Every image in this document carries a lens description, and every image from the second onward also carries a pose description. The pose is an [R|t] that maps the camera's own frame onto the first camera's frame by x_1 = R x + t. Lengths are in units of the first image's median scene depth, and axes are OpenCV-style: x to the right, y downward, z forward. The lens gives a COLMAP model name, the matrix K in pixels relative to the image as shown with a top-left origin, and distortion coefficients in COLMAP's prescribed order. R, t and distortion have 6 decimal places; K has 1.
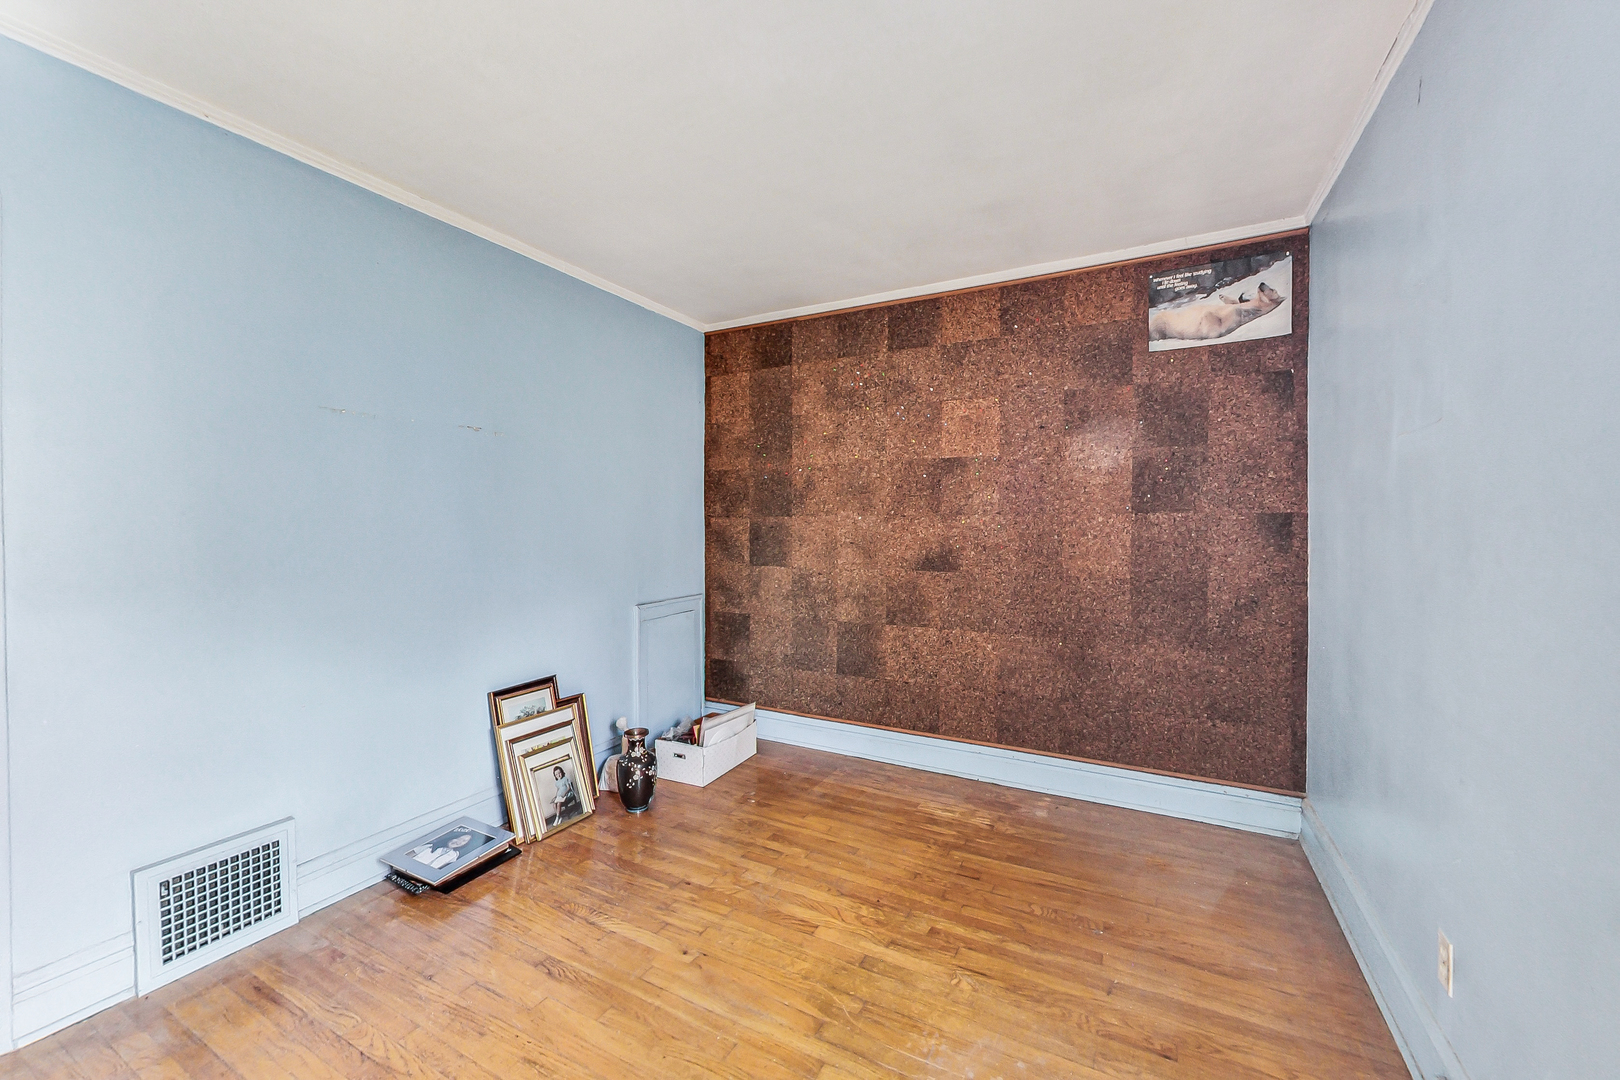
lens RADIAL K [[626.0, 0, 809.9], [0, 626.0, 527.6], [0, 0, 1]] dist [-0.000382, -0.000602]
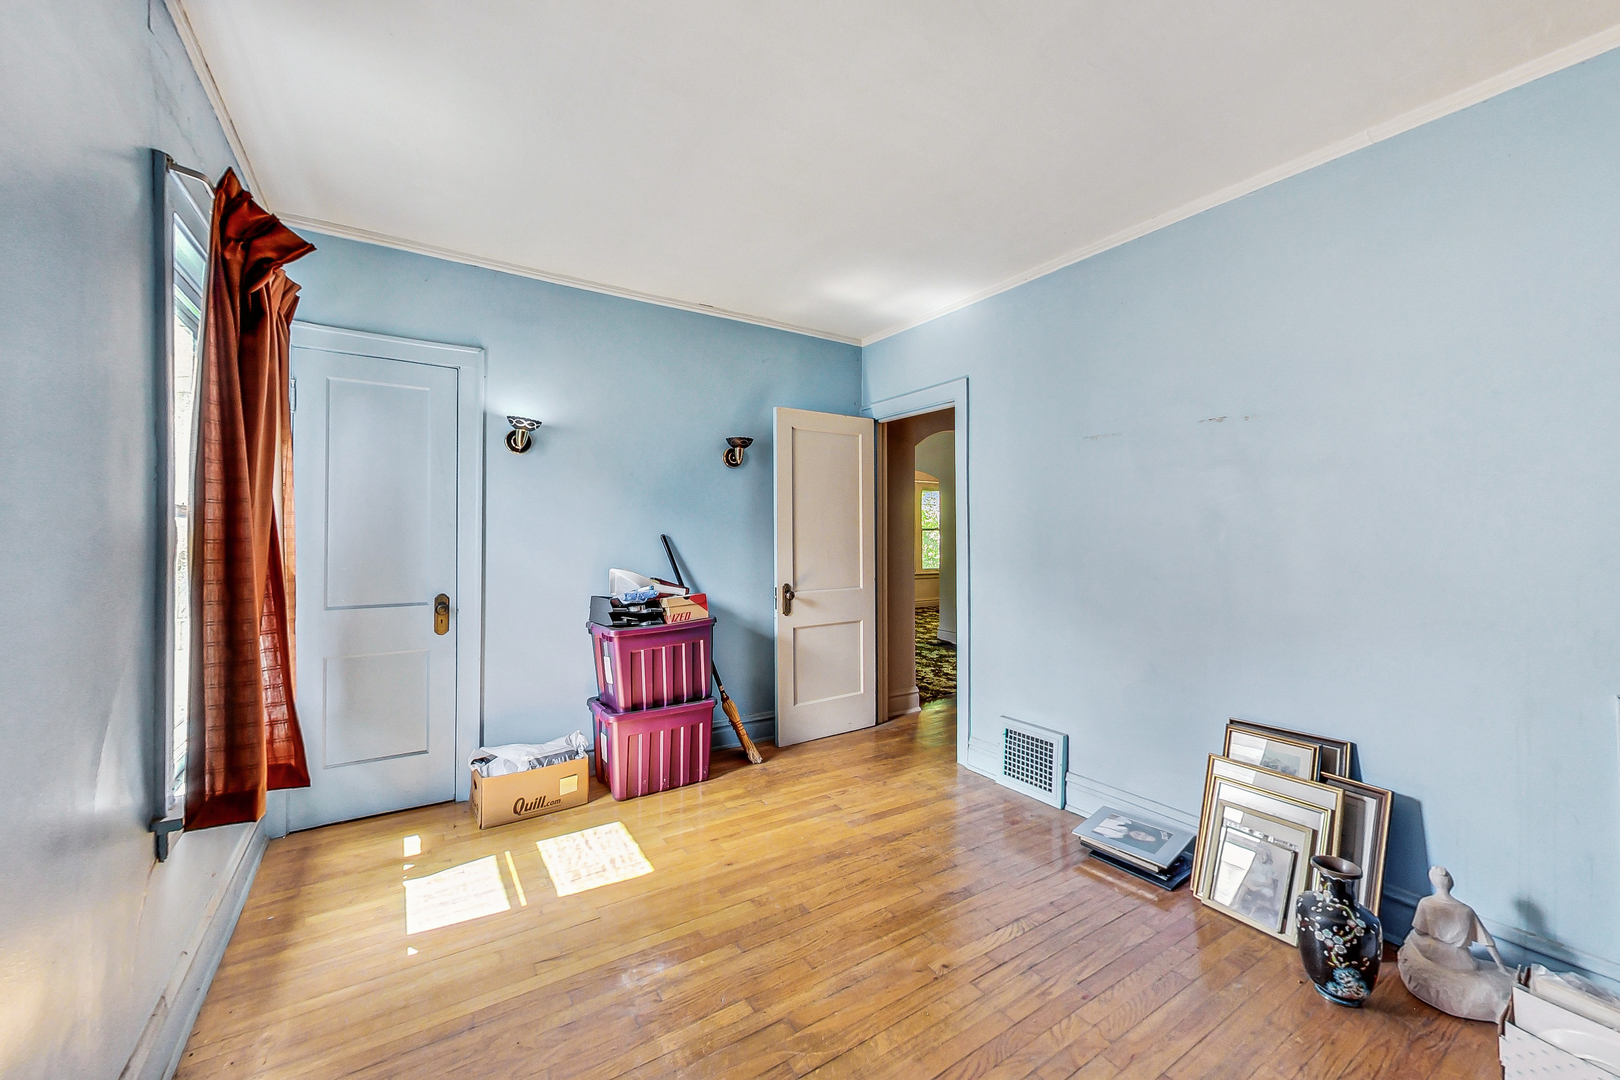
lens RADIAL K [[626.0, 0, 809.9], [0, 626.0, 527.6], [0, 0, 1]] dist [-0.000382, -0.000602]
pose [[-0.476689, -0.010893, -0.879004, 0.761441], [0.000494, 0.999920, -0.012659, 0.014272], [0.879072, -0.006469, -0.476646, 1.288596]]
